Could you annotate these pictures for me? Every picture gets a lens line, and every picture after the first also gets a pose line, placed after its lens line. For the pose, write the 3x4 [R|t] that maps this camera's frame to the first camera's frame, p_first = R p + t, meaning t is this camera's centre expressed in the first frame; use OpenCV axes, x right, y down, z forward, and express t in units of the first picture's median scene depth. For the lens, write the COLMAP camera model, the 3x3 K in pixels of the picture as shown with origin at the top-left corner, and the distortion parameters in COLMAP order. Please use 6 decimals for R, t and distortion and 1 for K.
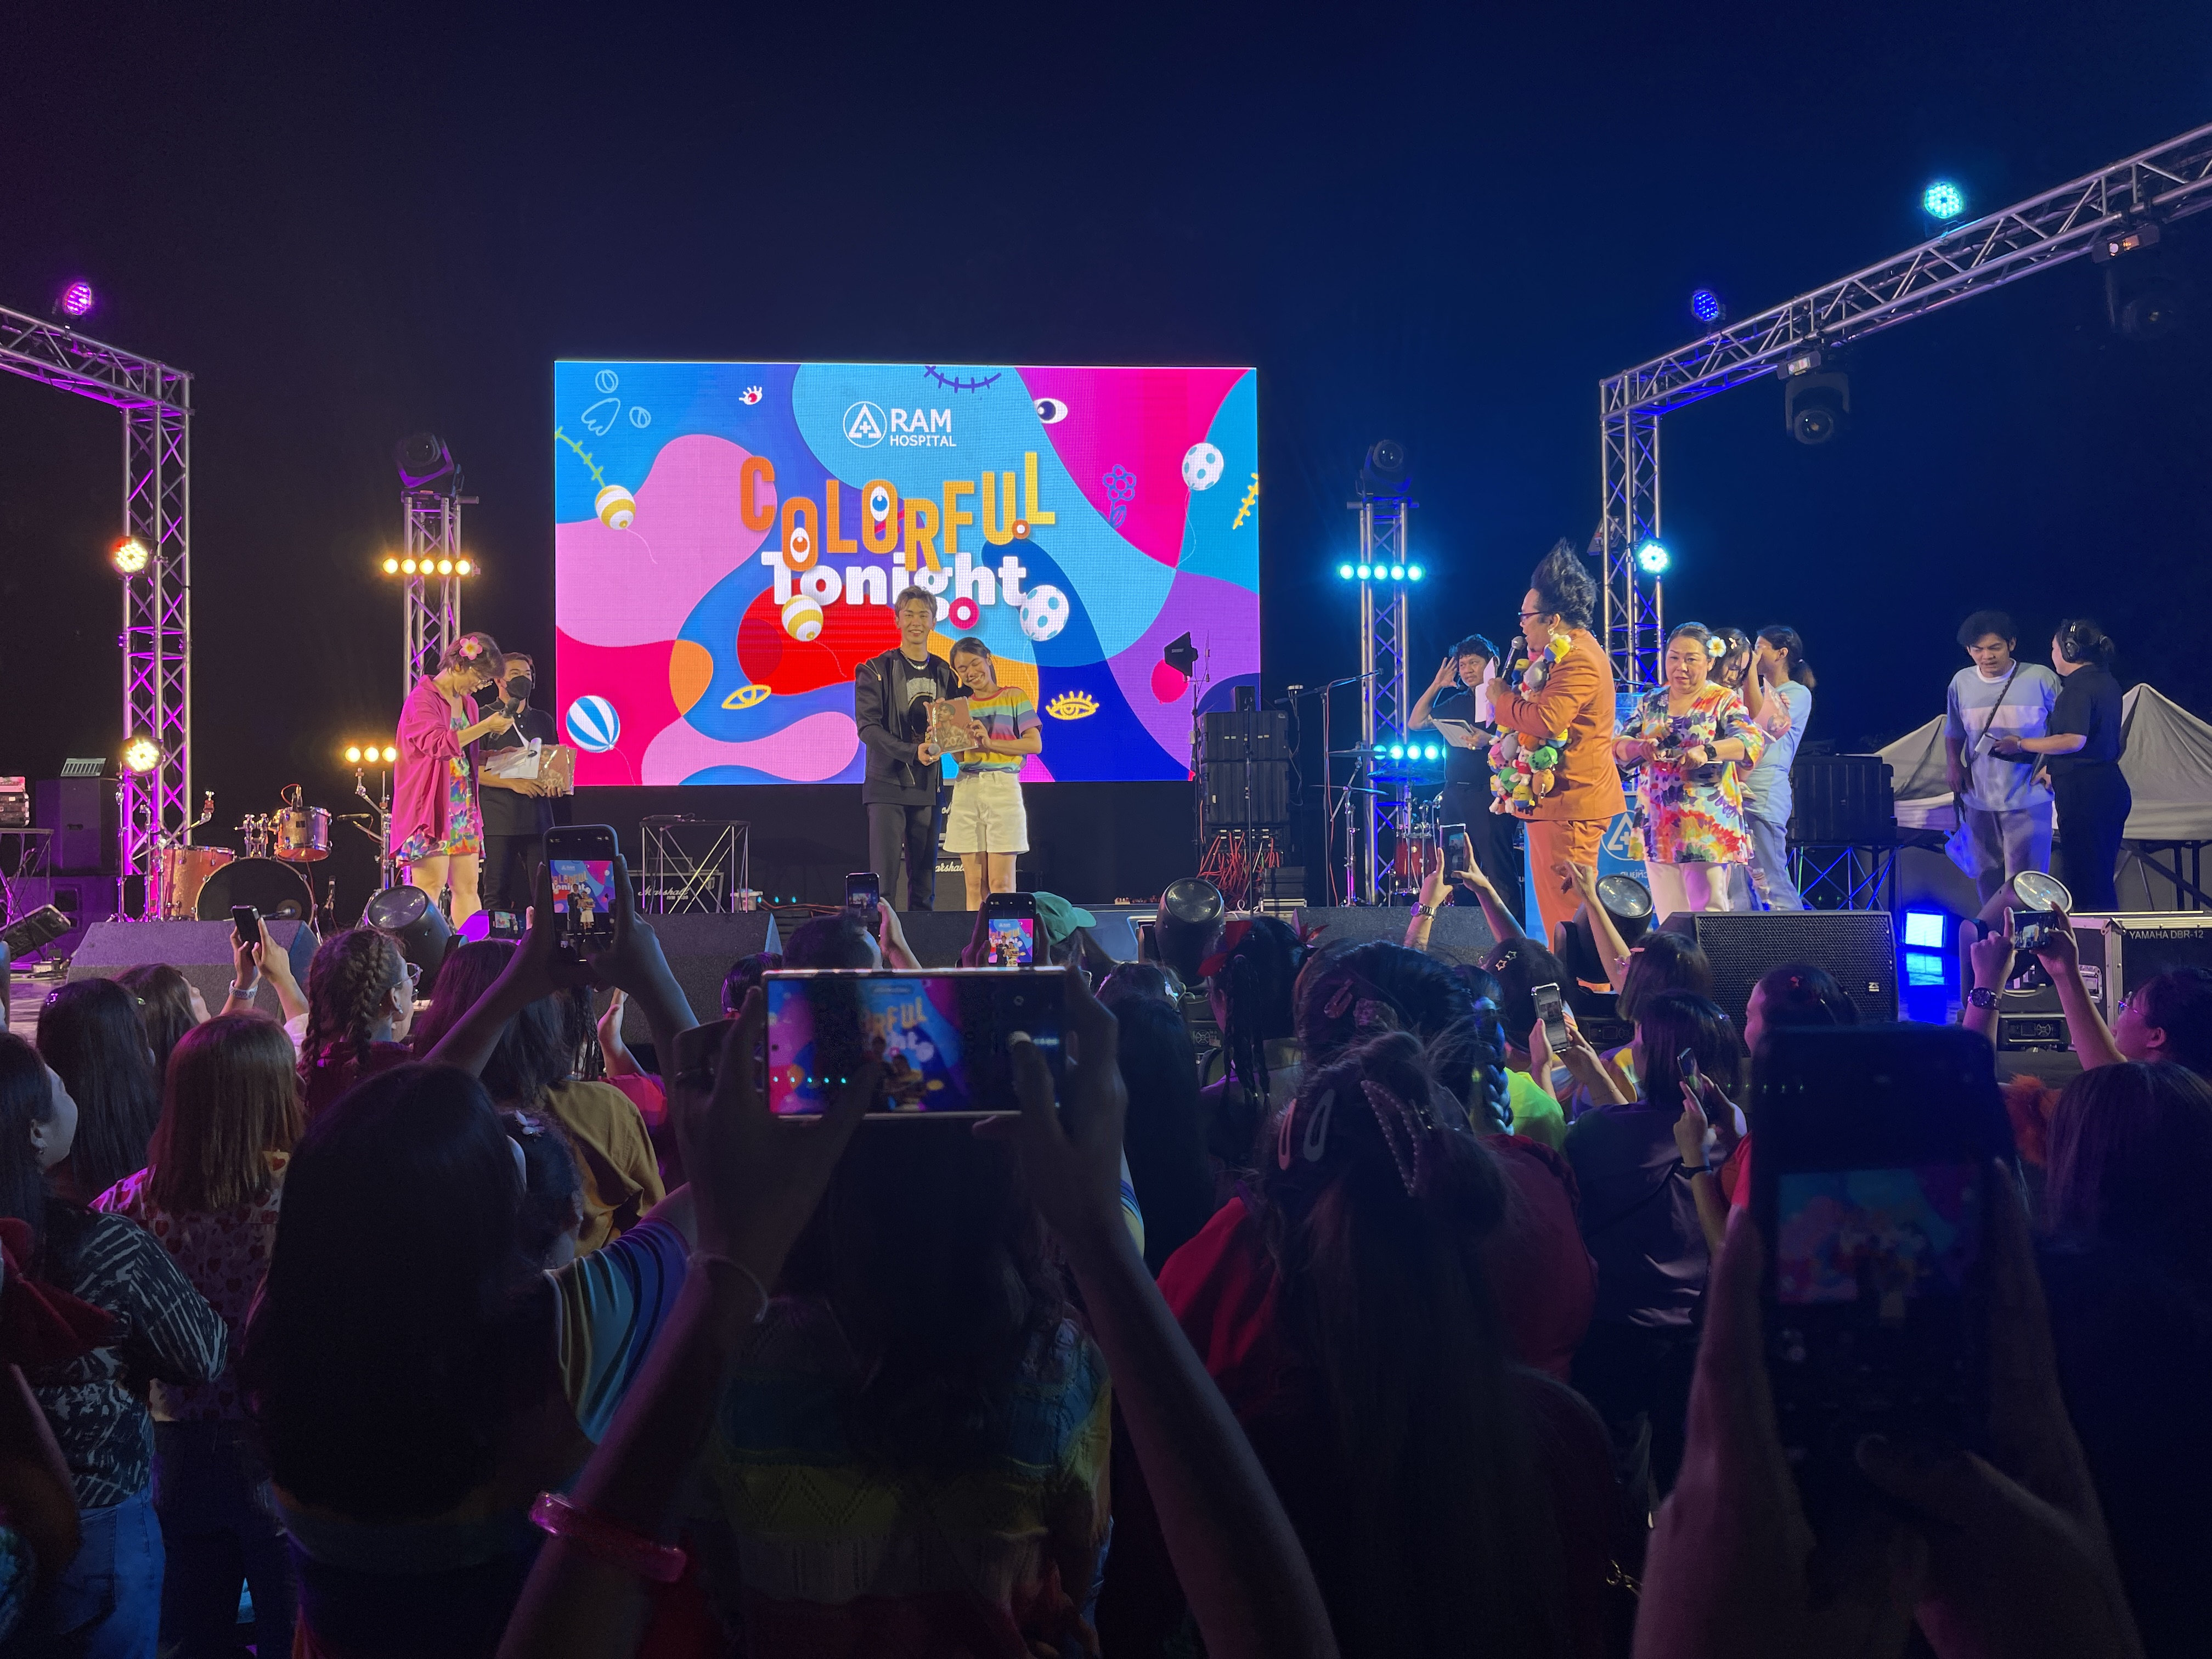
lens RADIAL K [[1672.2, 0, 1088.2], [0, 1672.2, 808.6], [0, 0, 1]] dist [0.056640, -0.019607]
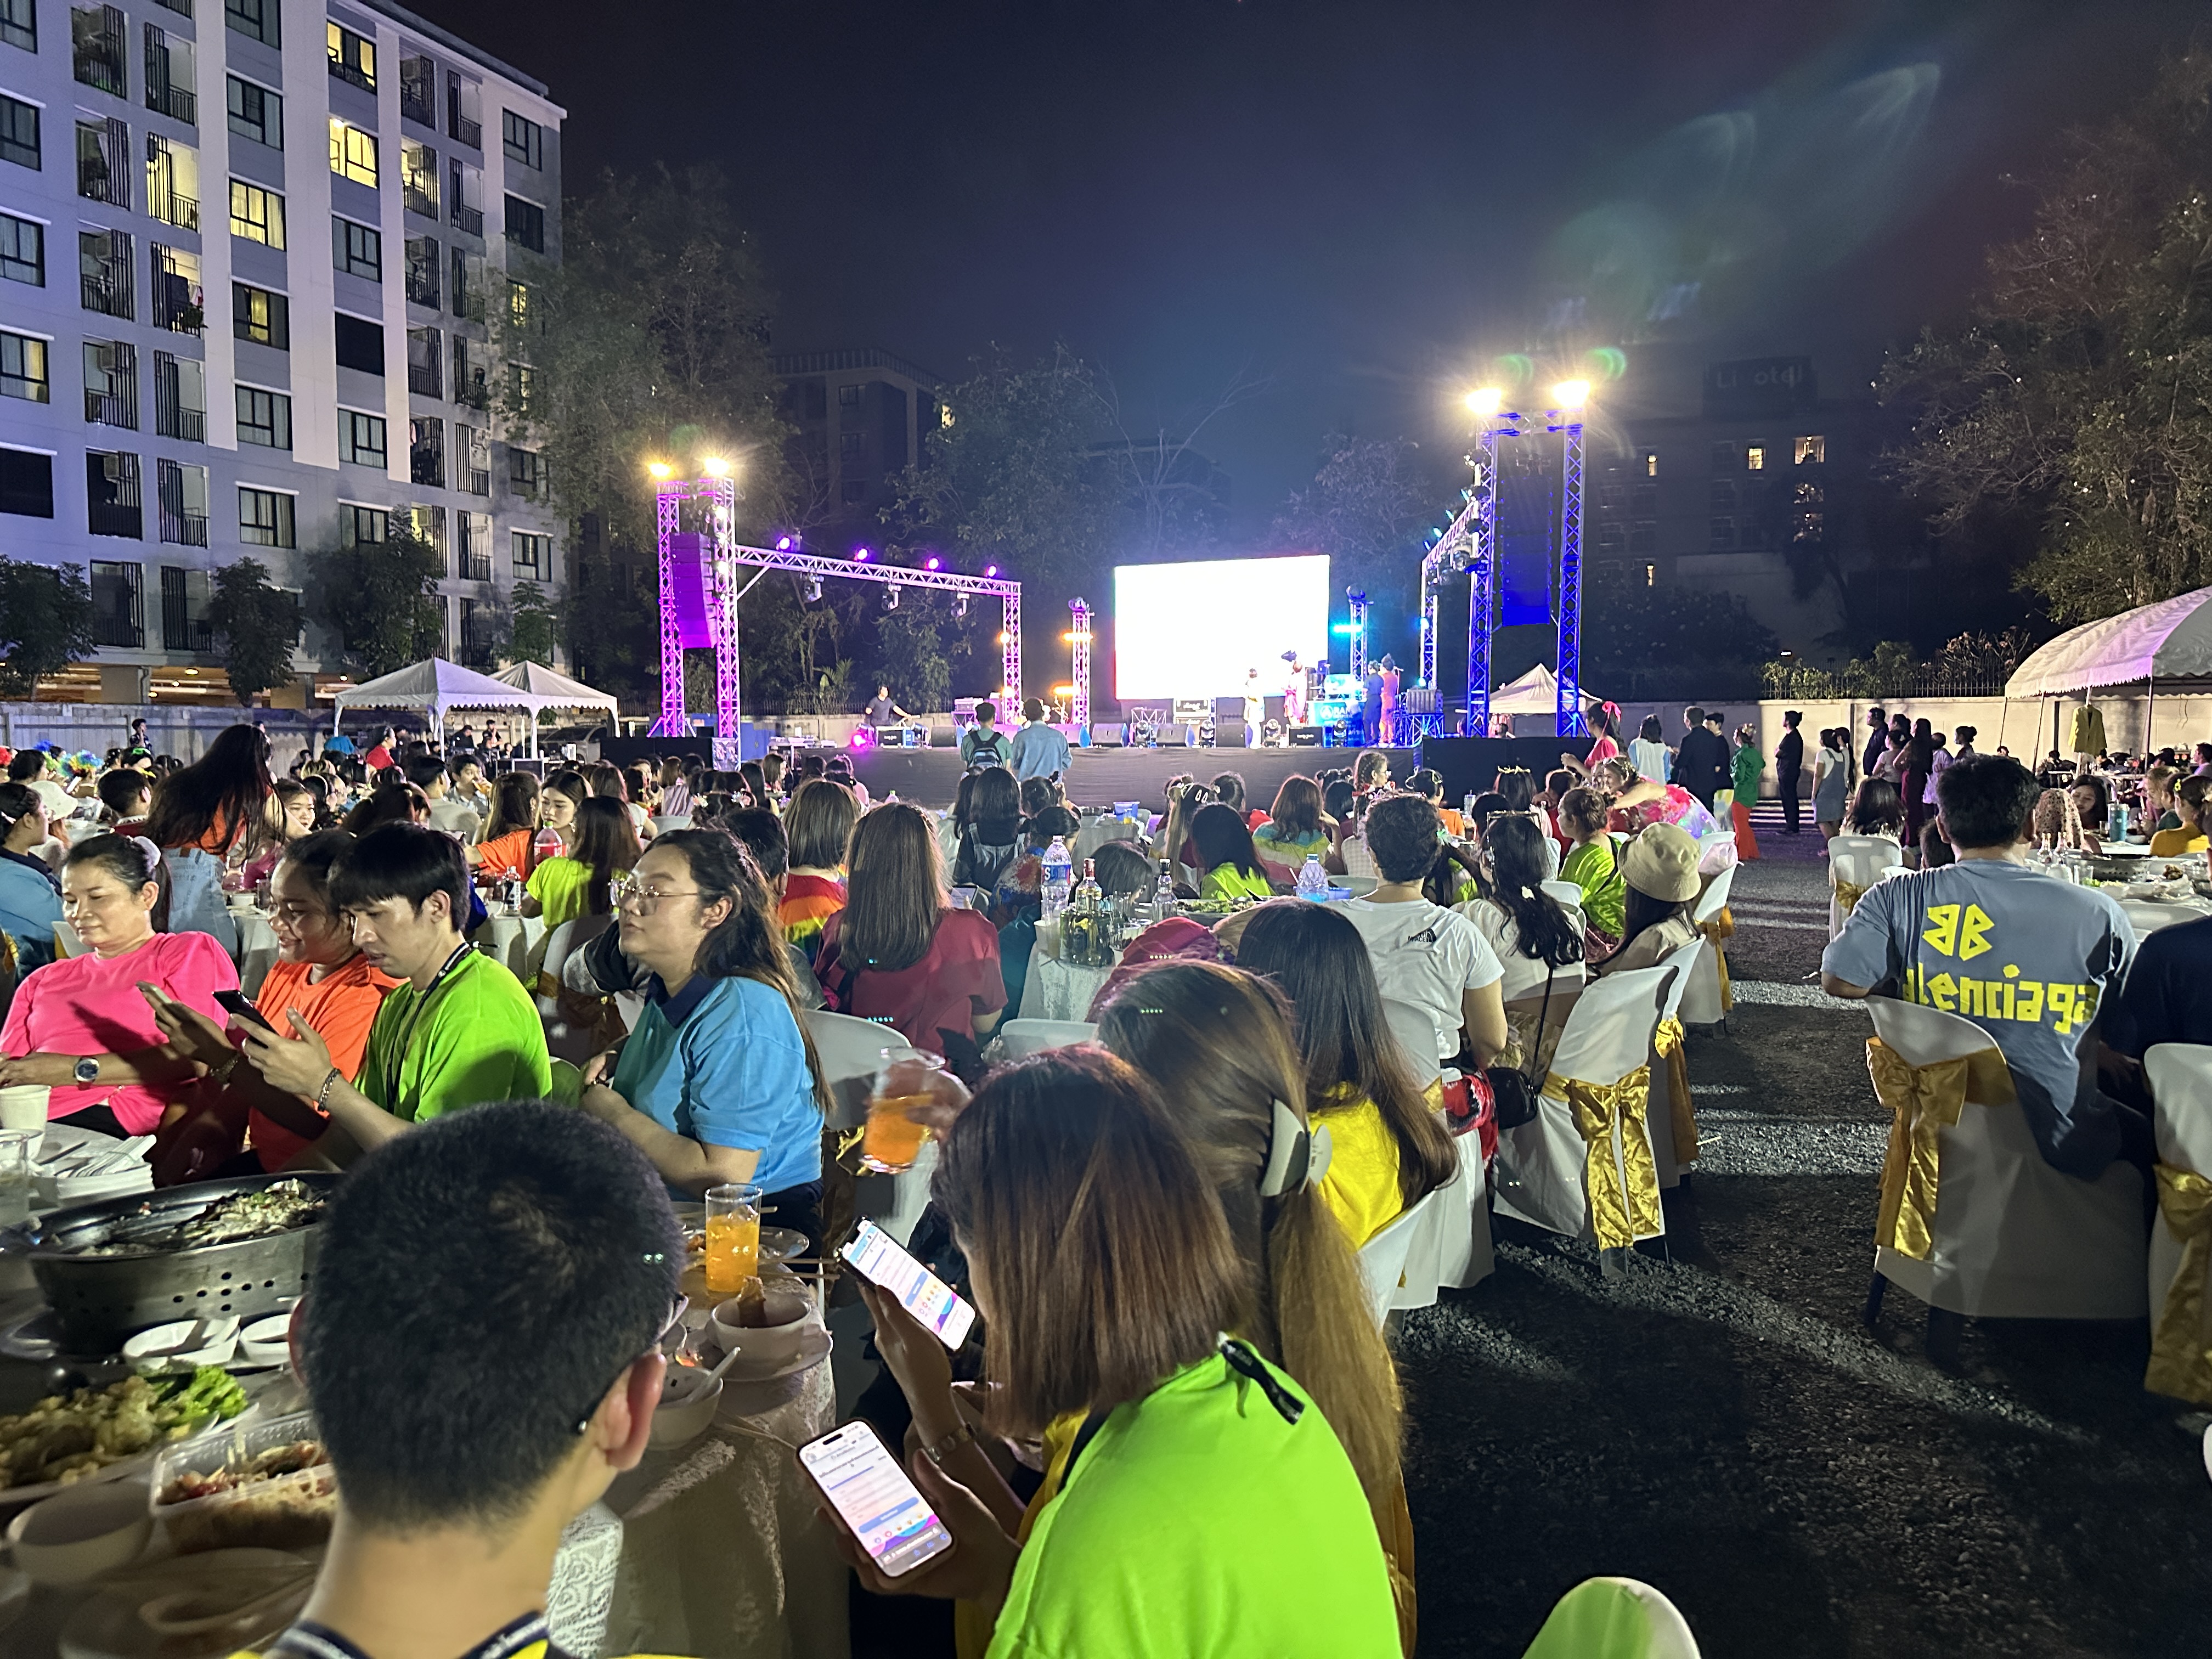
lens RADIAL K [[1441.9, 0, 1105.5], [0, 1441.9, 835.1], [0, 0, 1]] dist [0.026224, -0.003322]
pose [[0.892412, 0.040023, -0.449444, 0.931979], [0.005100, 0.995100, 0.098740, -0.033621], [0.451193, -0.090408, 0.887835, -1.515489]]
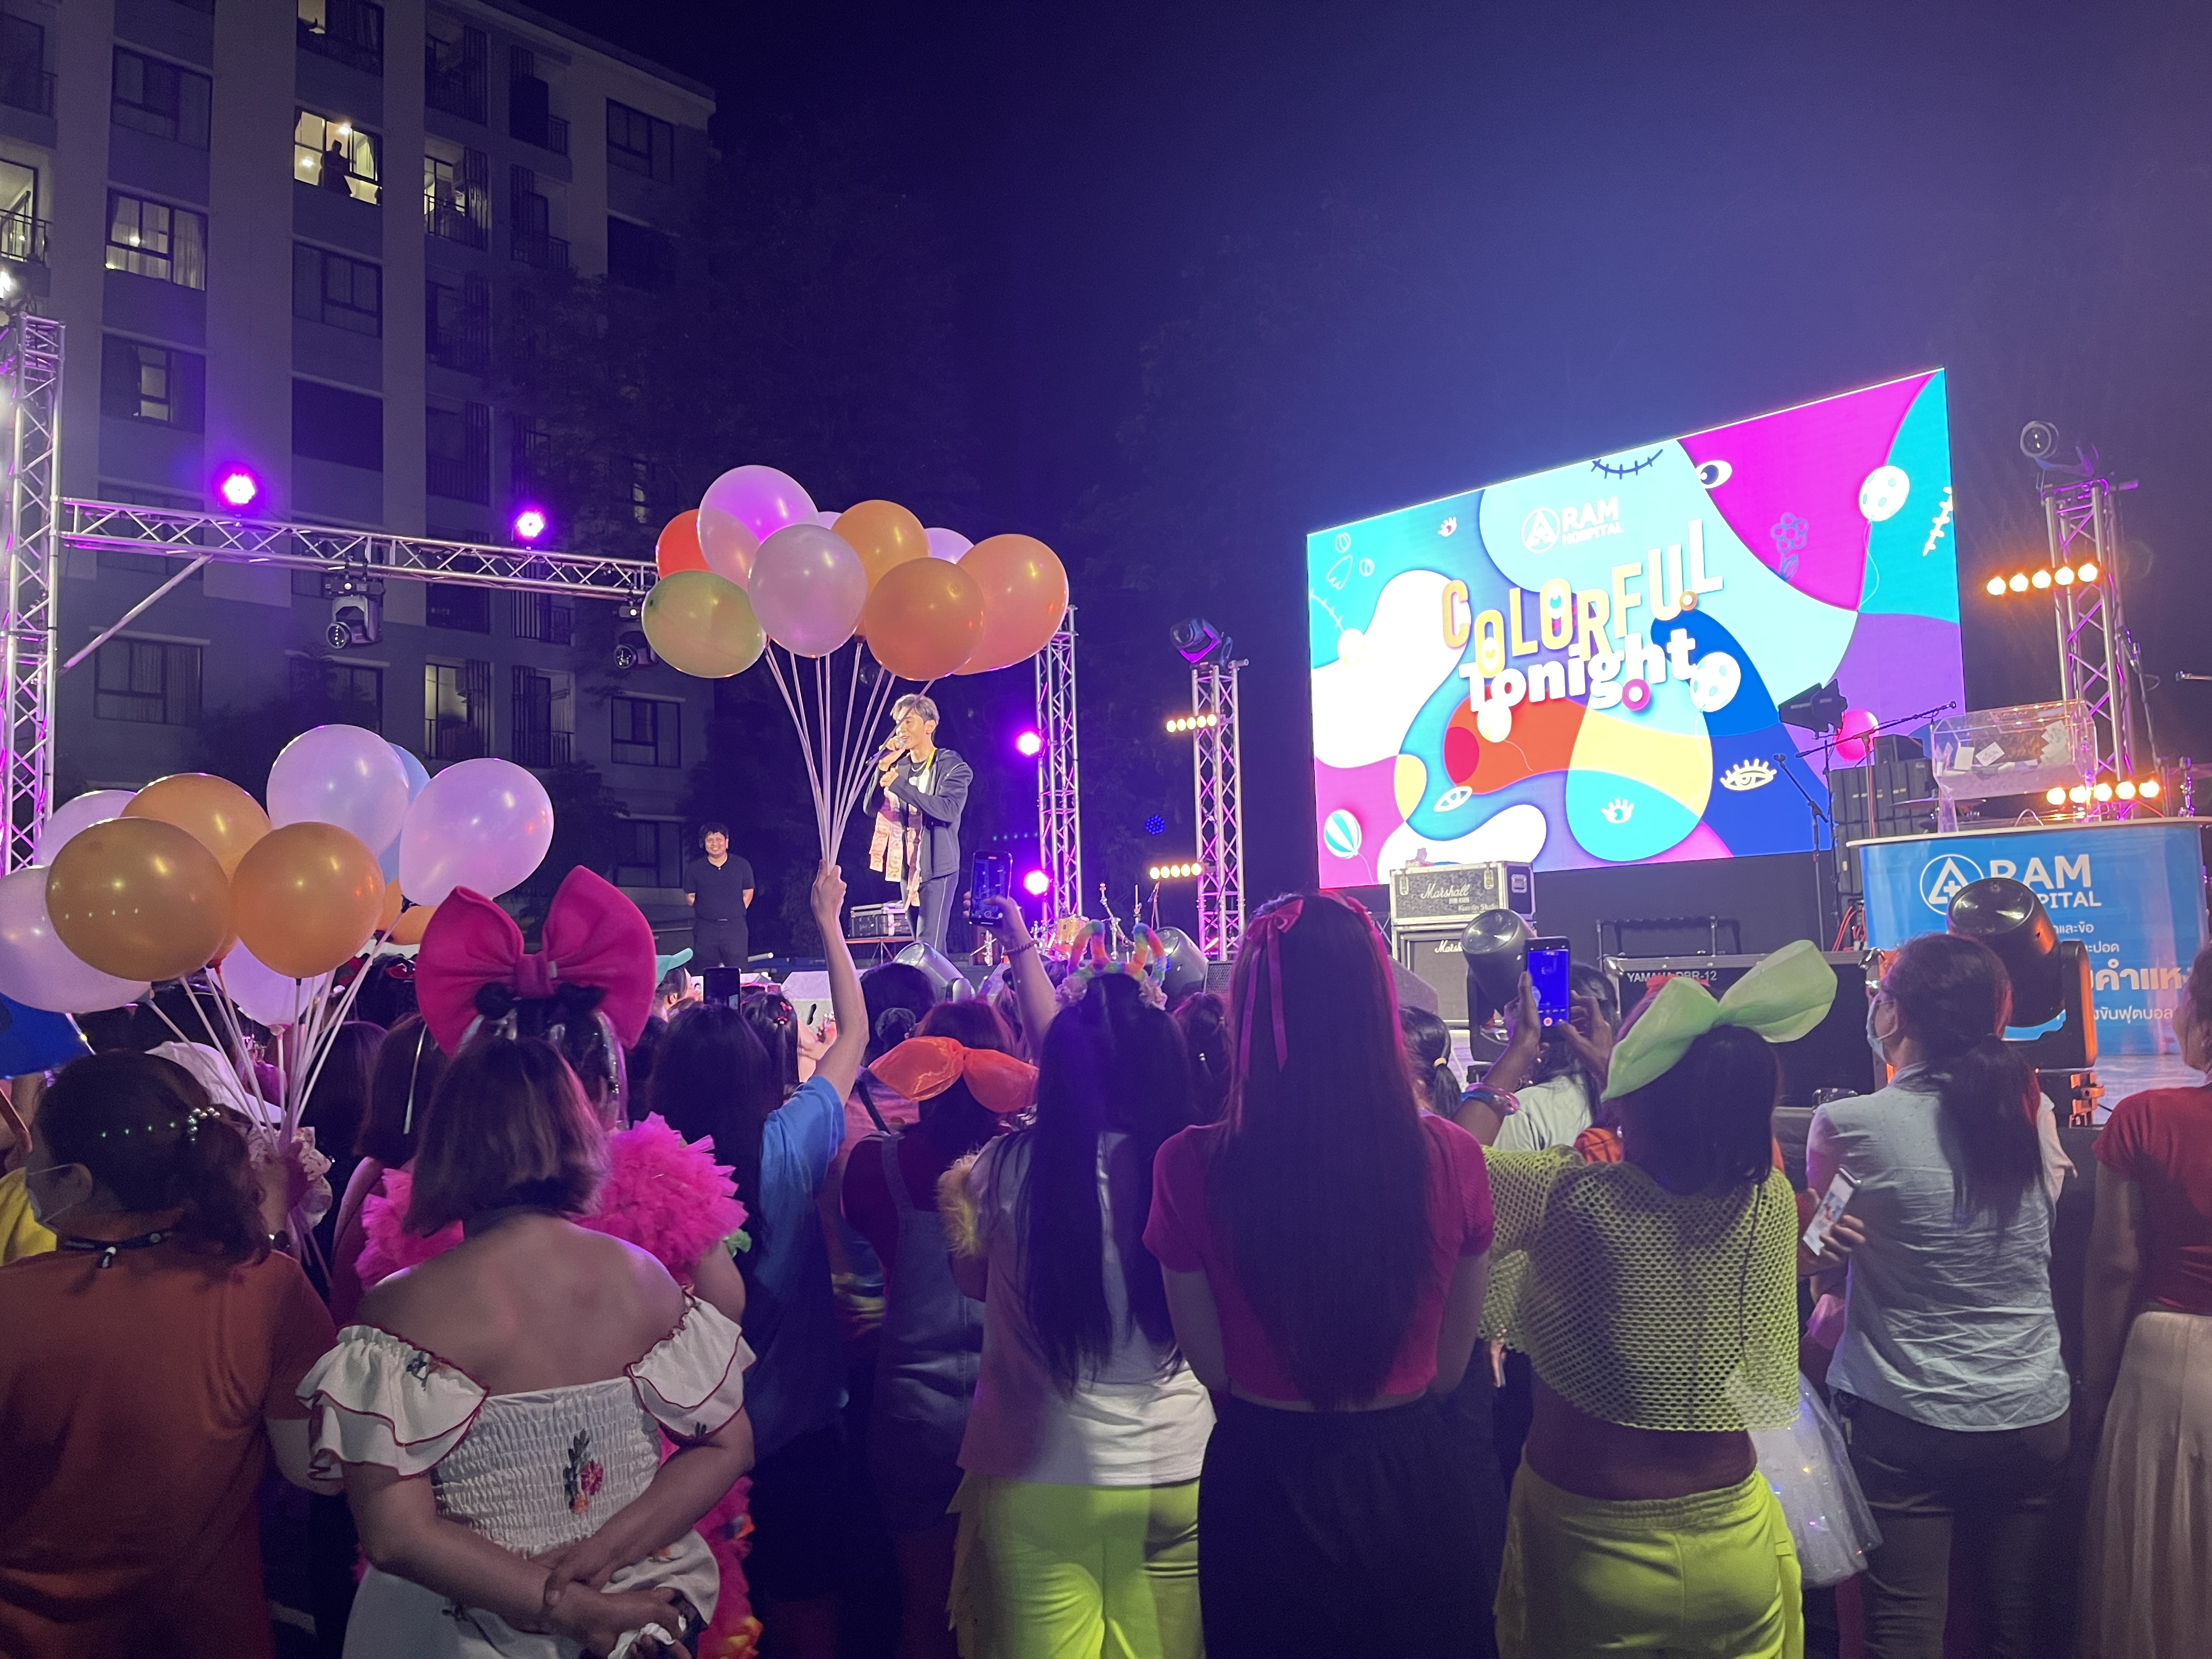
lens RADIAL K [[1672.2, 0, 1097.3], [0, 1672.2, 828.1], [0, 0, 1]] dist [0.056640, -0.019607]
pose [[0.674283, -0.080210, -0.734104, 0.440275], [0.043067, 0.996663, -0.069340, 0.018687], [0.737216, 0.015139, 0.675487, 0.085309]]
